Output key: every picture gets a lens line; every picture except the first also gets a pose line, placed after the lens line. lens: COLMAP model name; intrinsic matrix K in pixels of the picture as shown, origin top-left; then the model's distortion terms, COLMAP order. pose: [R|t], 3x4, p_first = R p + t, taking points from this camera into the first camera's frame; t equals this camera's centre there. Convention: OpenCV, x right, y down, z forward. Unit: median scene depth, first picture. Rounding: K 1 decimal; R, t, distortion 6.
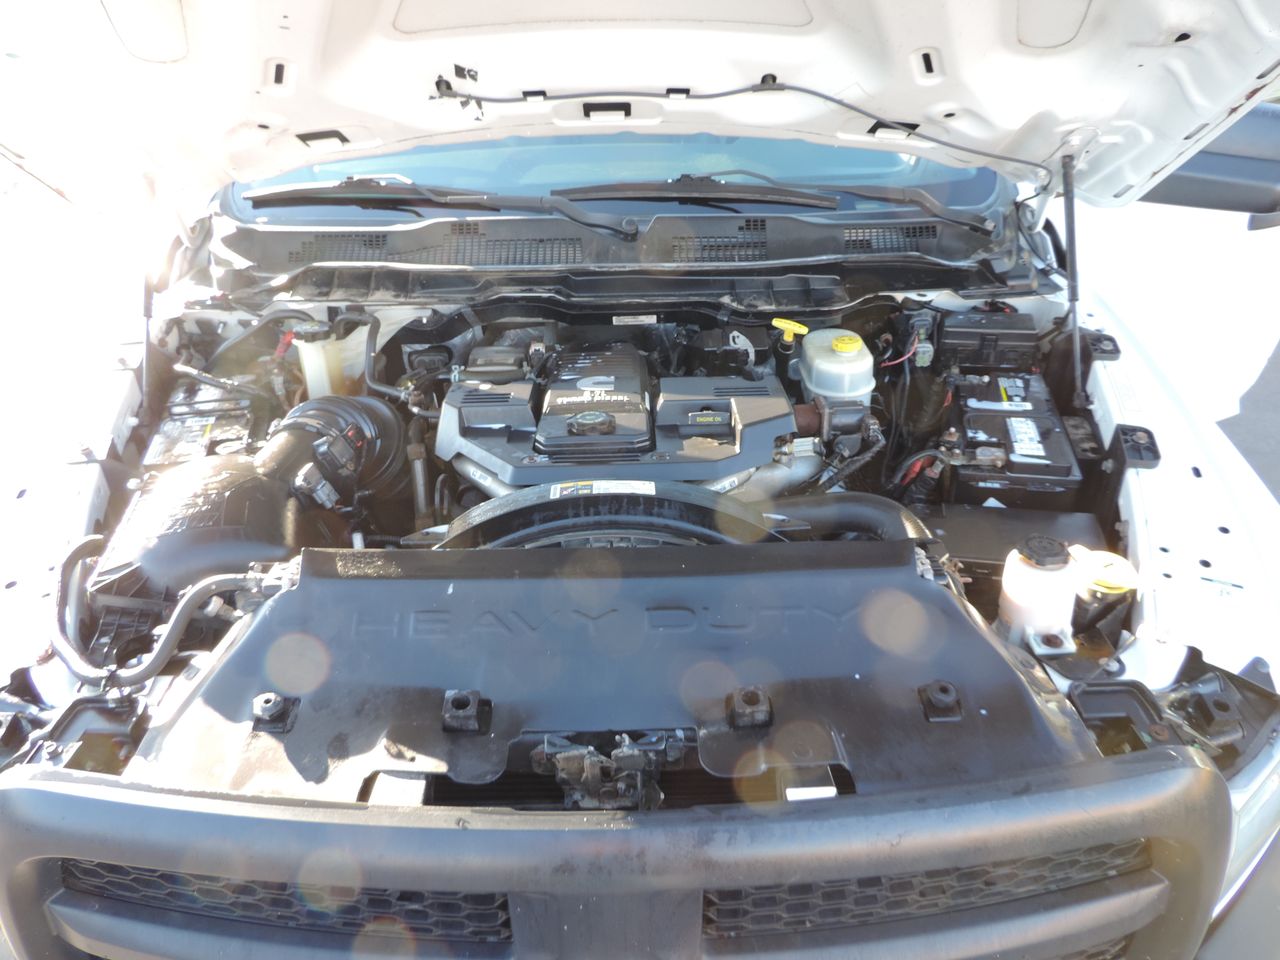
lens RADIAL K [[908.2, 0, 651.9], [0, 908.2, 480.4], [0, 0, 1]] dist [-0.017437, -0.002522]
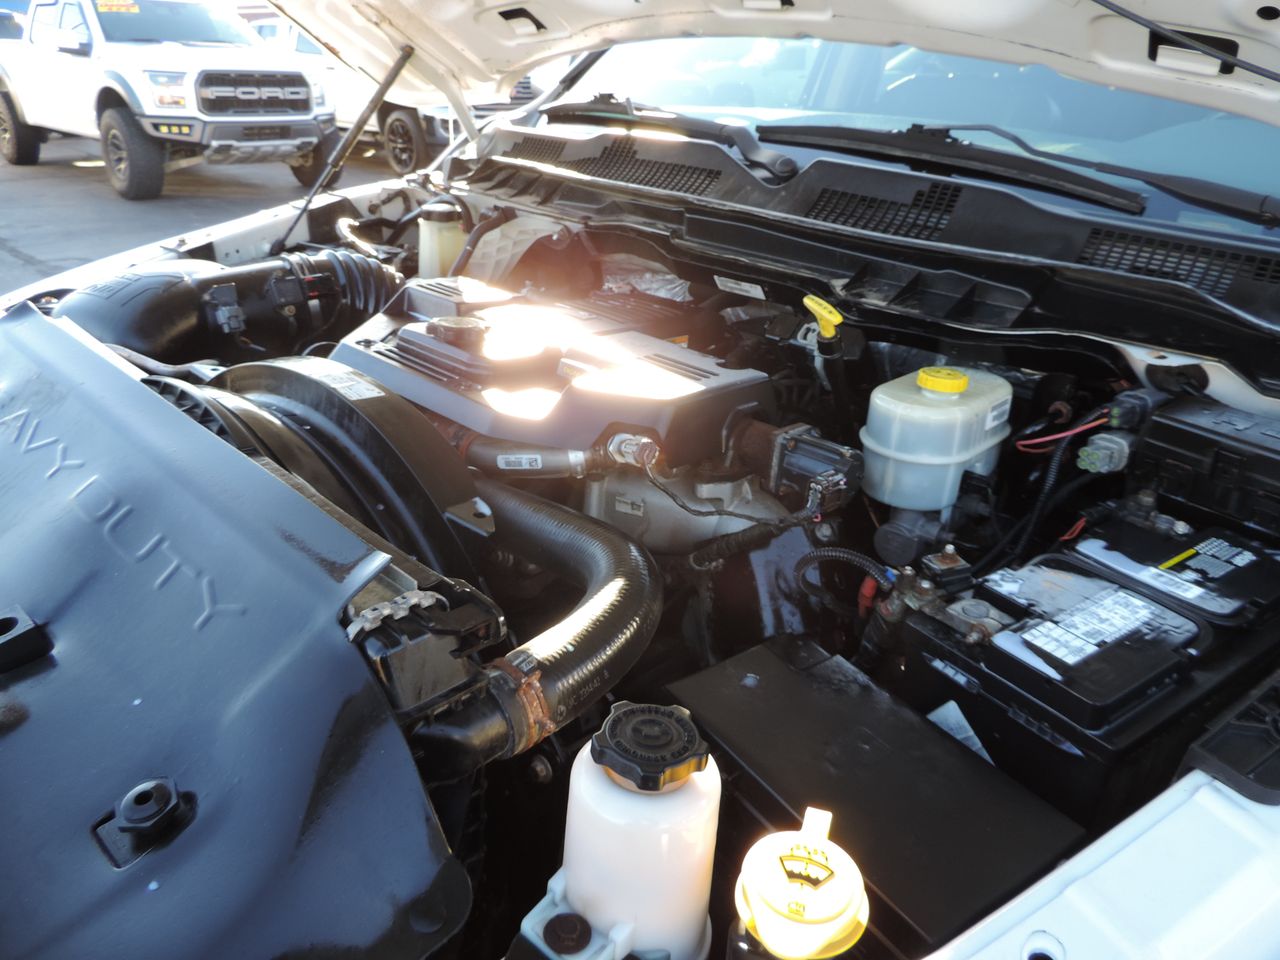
lens RADIAL K [[908.2, 0, 651.9], [0, 908.2, 480.4], [0, 0, 1]] dist [-0.017437, -0.002522]
pose [[0.711159, 0.344408, -0.612892, 0.443853], [-0.400208, 0.915068, 0.049837, -0.042560], [0.578002, 0.209842, 0.788594, 0.418668]]
